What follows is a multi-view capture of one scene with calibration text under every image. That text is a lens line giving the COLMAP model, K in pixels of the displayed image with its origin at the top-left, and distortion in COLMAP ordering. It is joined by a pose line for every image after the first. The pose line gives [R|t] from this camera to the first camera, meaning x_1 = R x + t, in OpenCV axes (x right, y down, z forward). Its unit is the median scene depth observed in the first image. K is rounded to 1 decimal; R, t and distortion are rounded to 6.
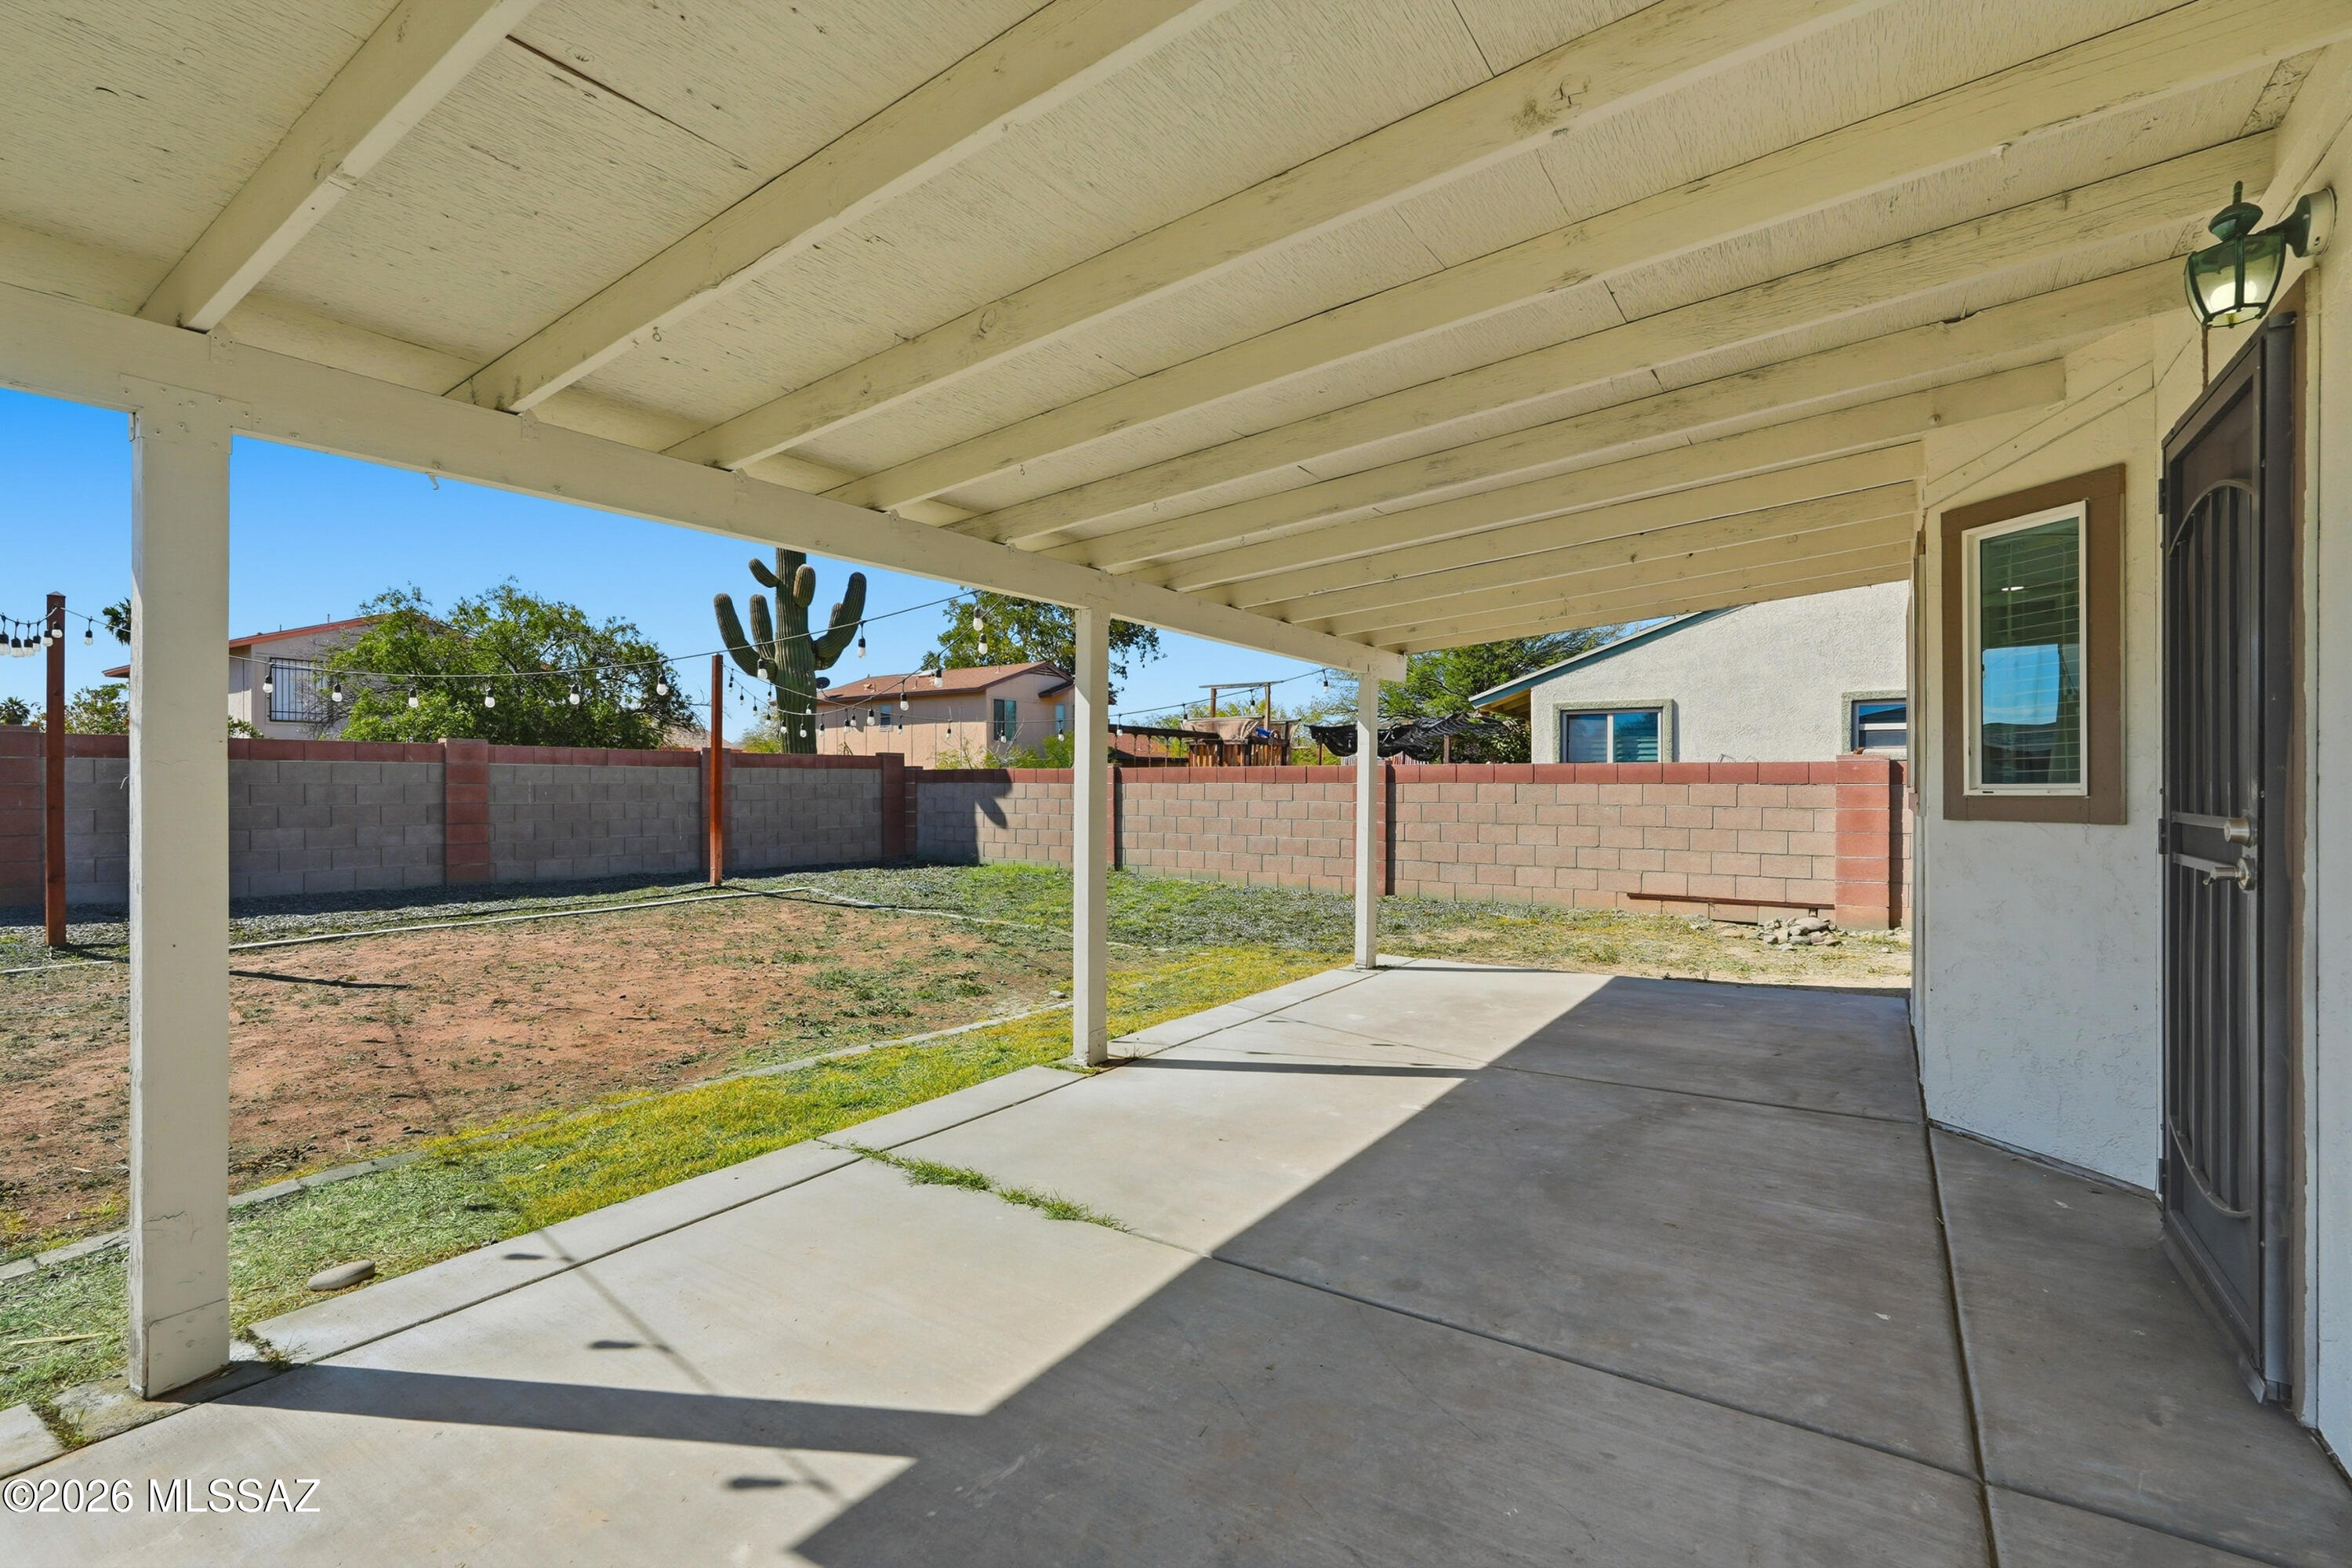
lens RADIAL K [[1044.2, 0, 1176.0], [0, 1044.2, 784.0], [0, 0, 1]] dist [-0.000242, 0.001333]
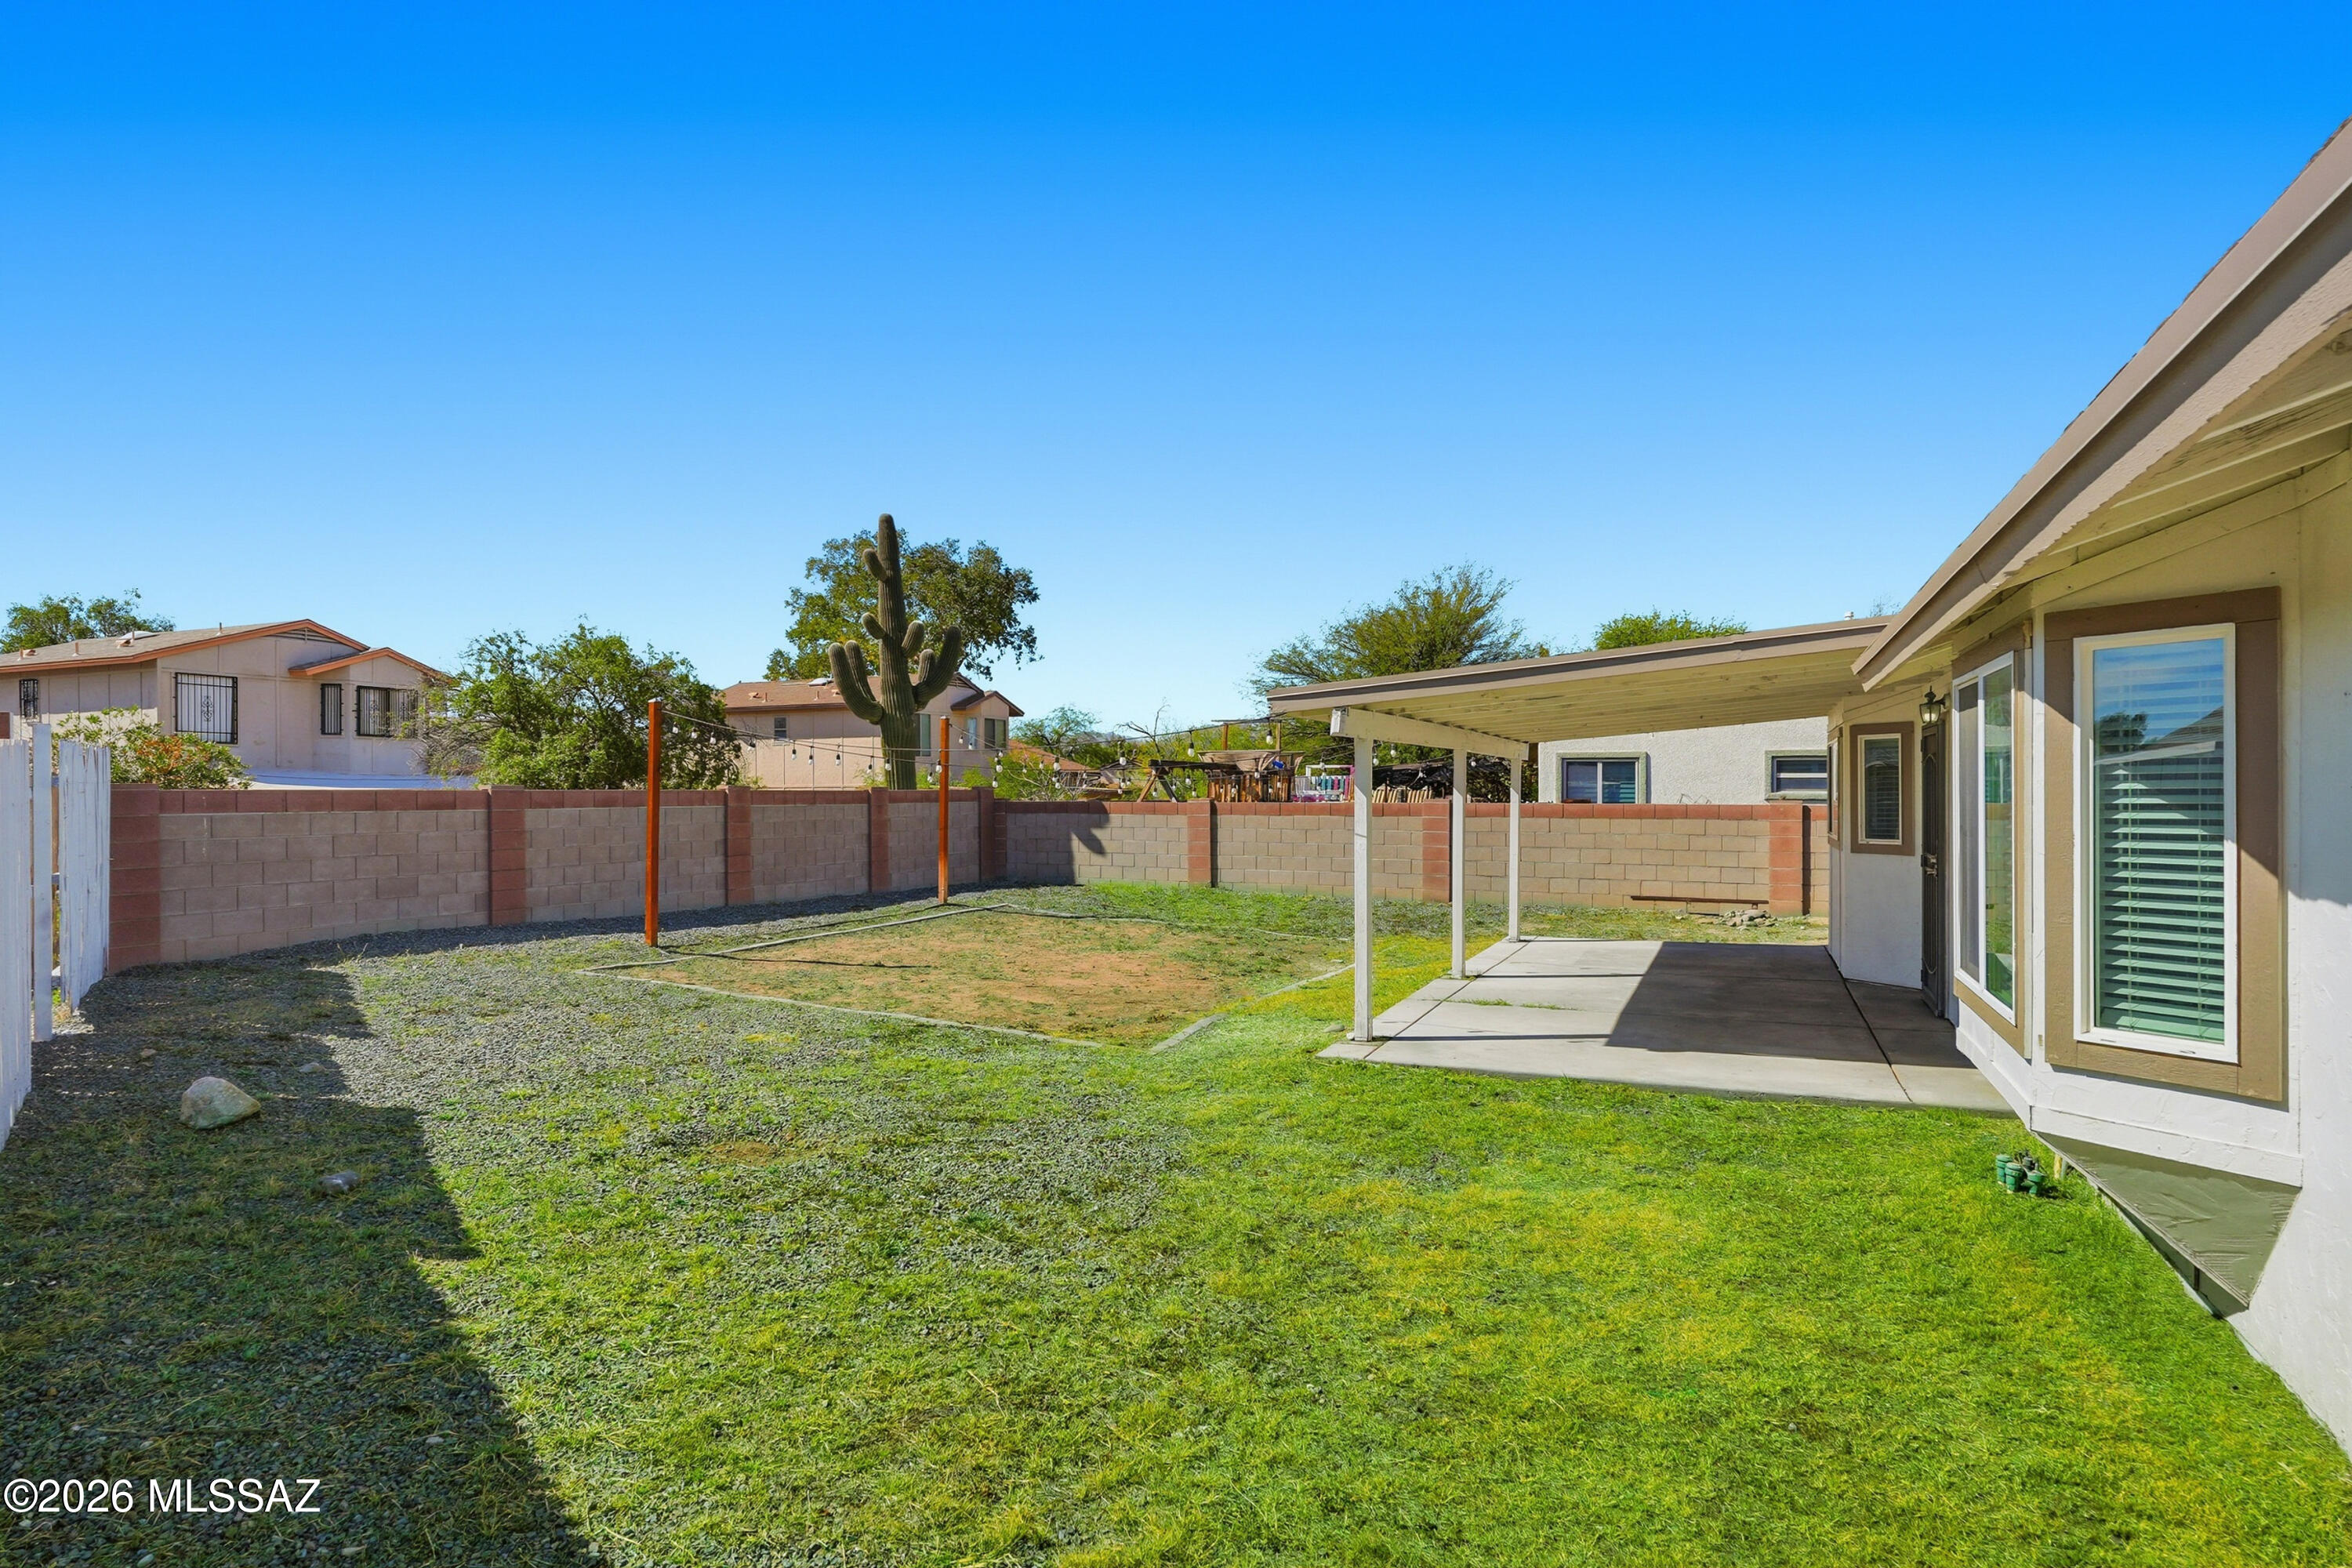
lens RADIAL K [[1244.0, 0, 1170.9], [0, 1244.0, 794.9], [0, 0, 1]] dist [0.003251, 0.000114]
pose [[0.986998, -0.003078, 0.160705, -0.463304], [0.002462, 0.999989, 0.004030, -0.041830], [-0.160716, -0.003581, 0.986994, -0.575666]]
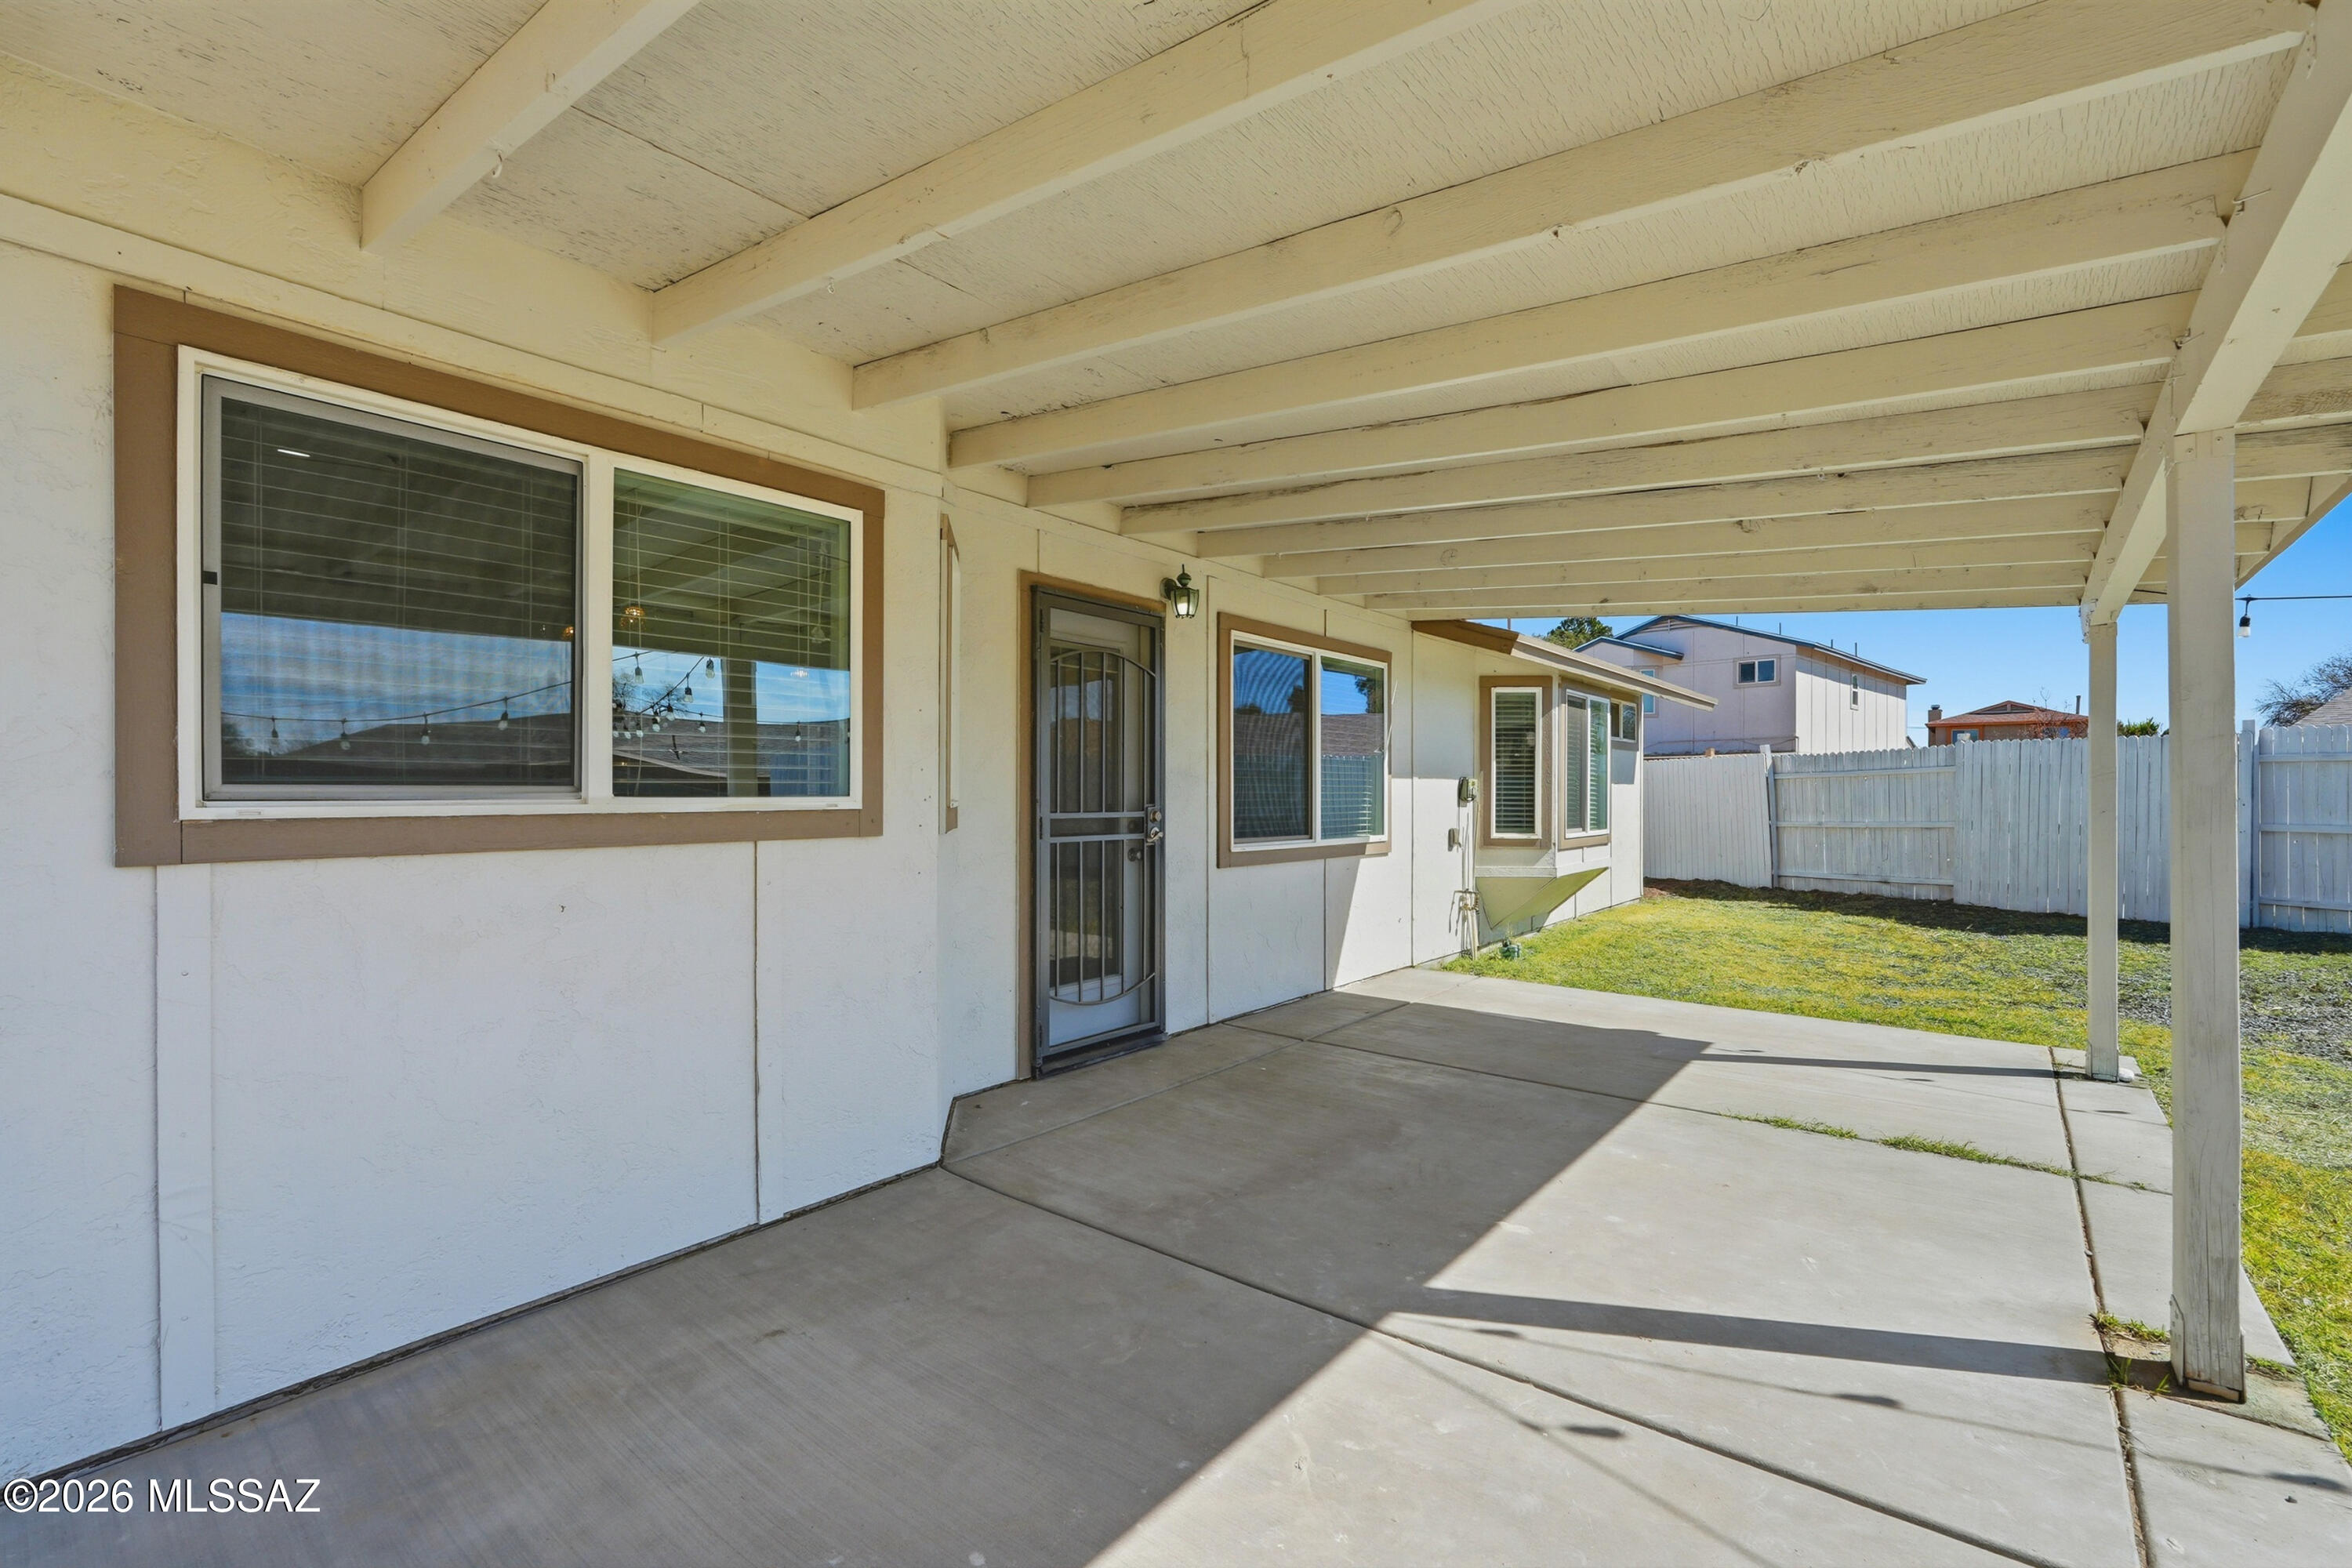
lens RADIAL K [[1033.6, 0, 1178.9], [0, 1033.6, 788.3], [0, 0, 1]] dist [-0.014209, 0.007786]
pose [[-0.996676, 0.000622, 0.081470, 0.158745], [0.000257, 0.999990, -0.004490, -0.000990], [-0.081472, -0.004454, -0.996666, 0.689223]]
